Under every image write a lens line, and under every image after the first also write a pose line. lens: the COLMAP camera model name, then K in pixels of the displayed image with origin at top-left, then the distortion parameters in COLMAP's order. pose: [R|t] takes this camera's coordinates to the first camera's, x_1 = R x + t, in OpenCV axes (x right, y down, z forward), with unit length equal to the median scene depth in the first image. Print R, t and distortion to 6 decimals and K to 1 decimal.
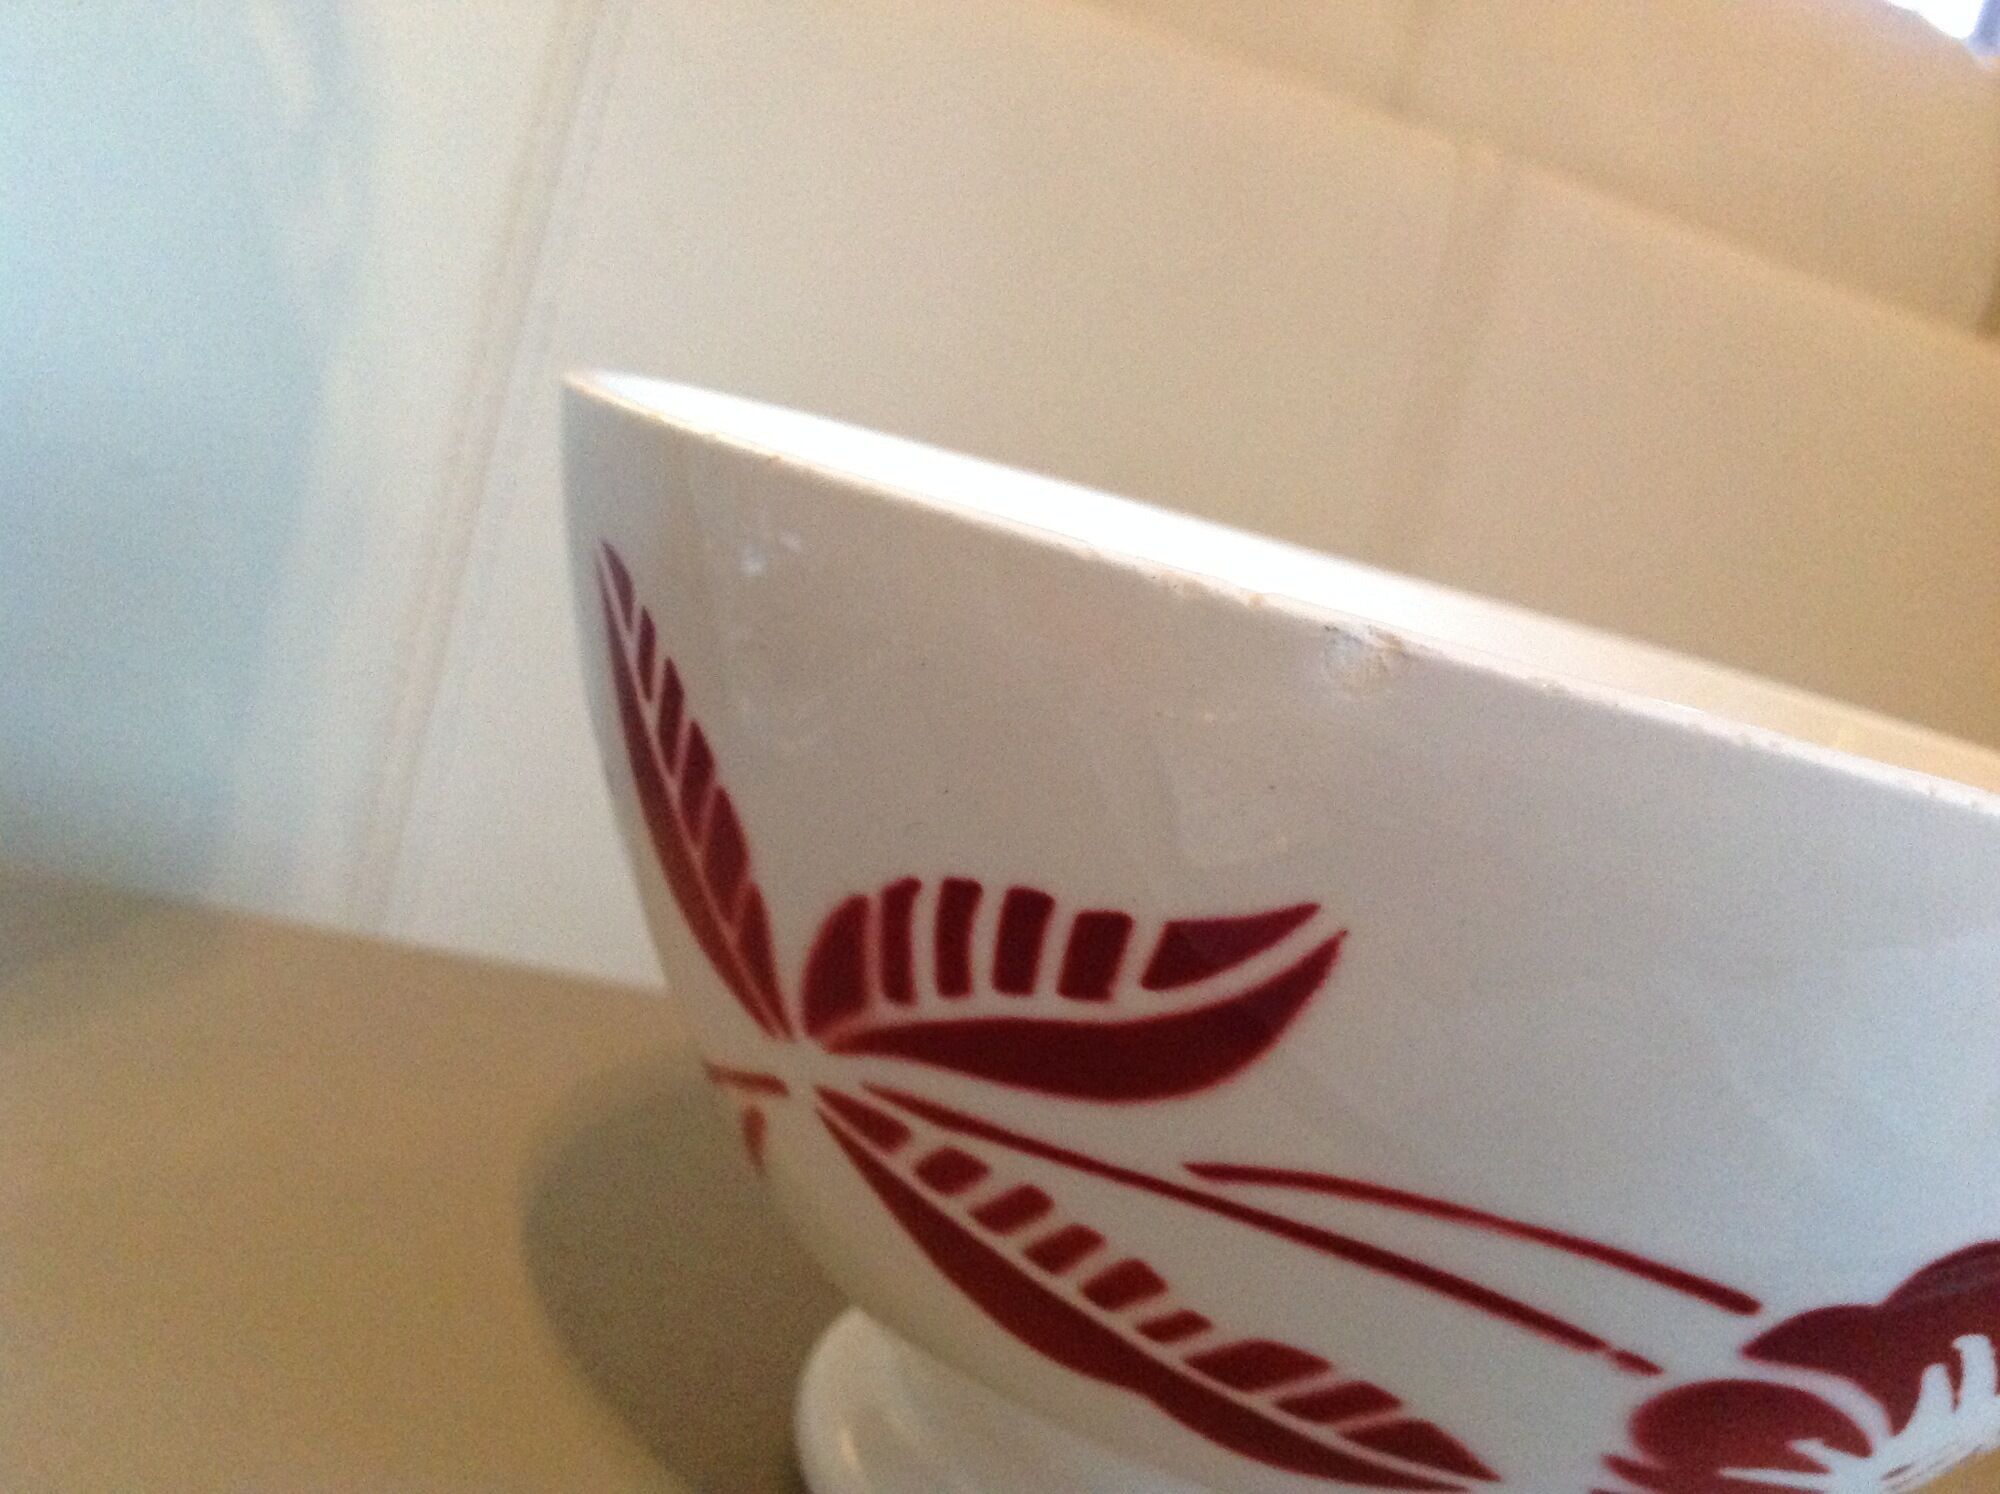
lens RADIAL K [[2033.2, 0, 1000.2], [0, 2033.2, 740.6], [0, 0, 1]] dist [0.018354, 0.000000]
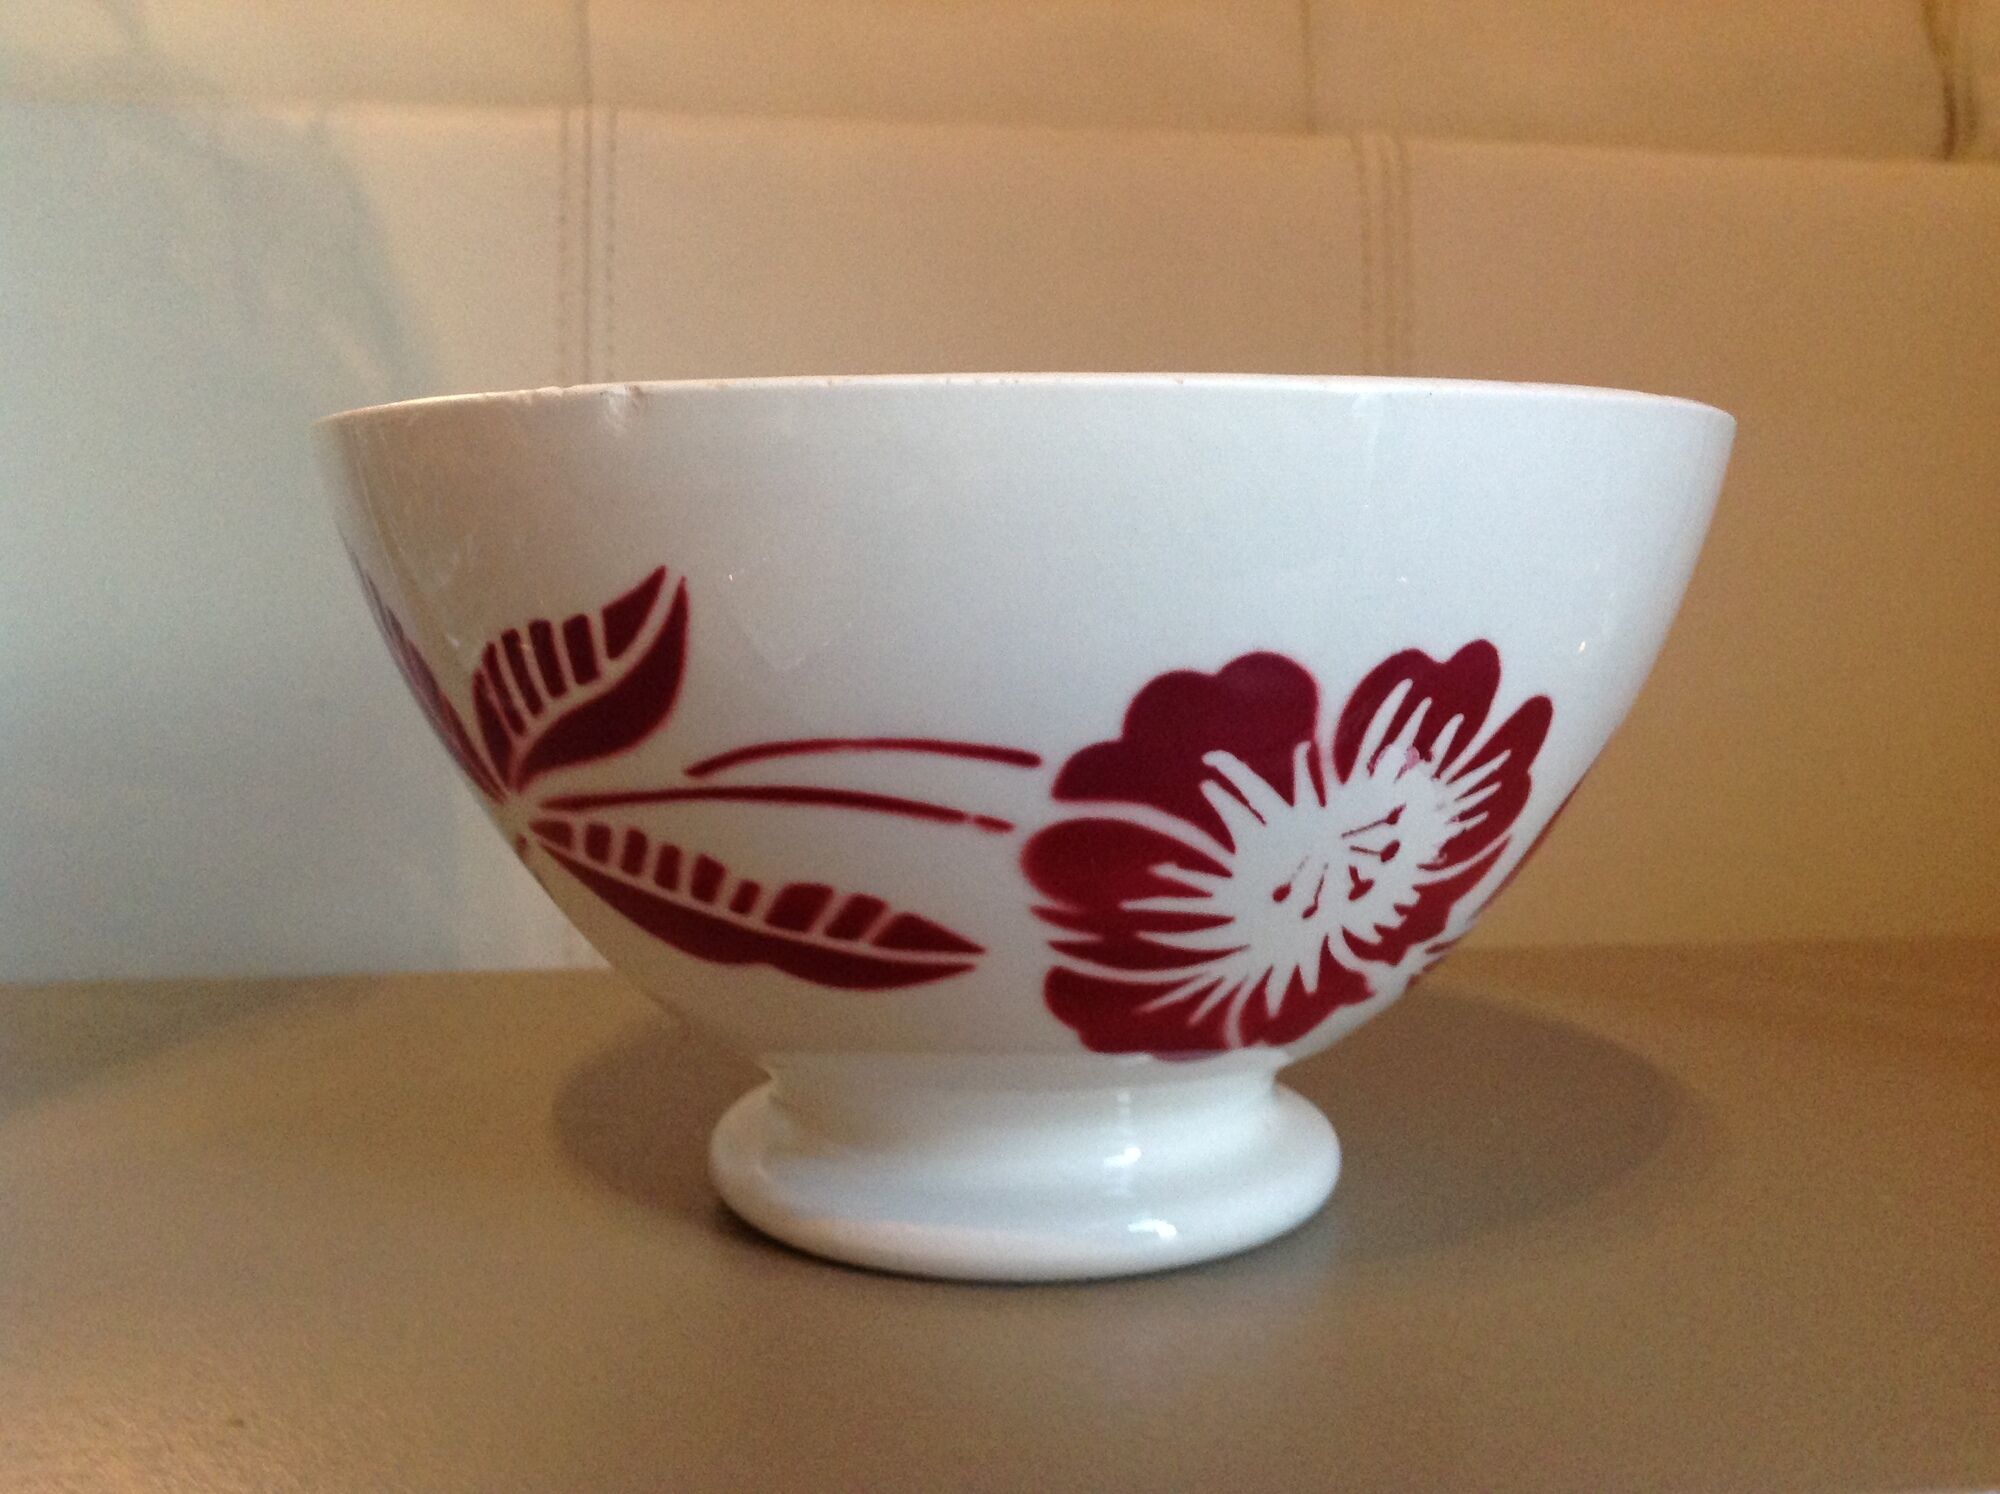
lens RADIAL K [[2033.2, 0, 1000.2], [0, 2033.2, 752.3], [0, 0, 1]] dist [0.018354, 0.000000]
pose [[0.950828, -0.254311, -0.176783, 0.565203], [0.238829, 0.965445, -0.104296, 0.390891], [0.197198, 0.056947, 0.978708, -0.437918]]
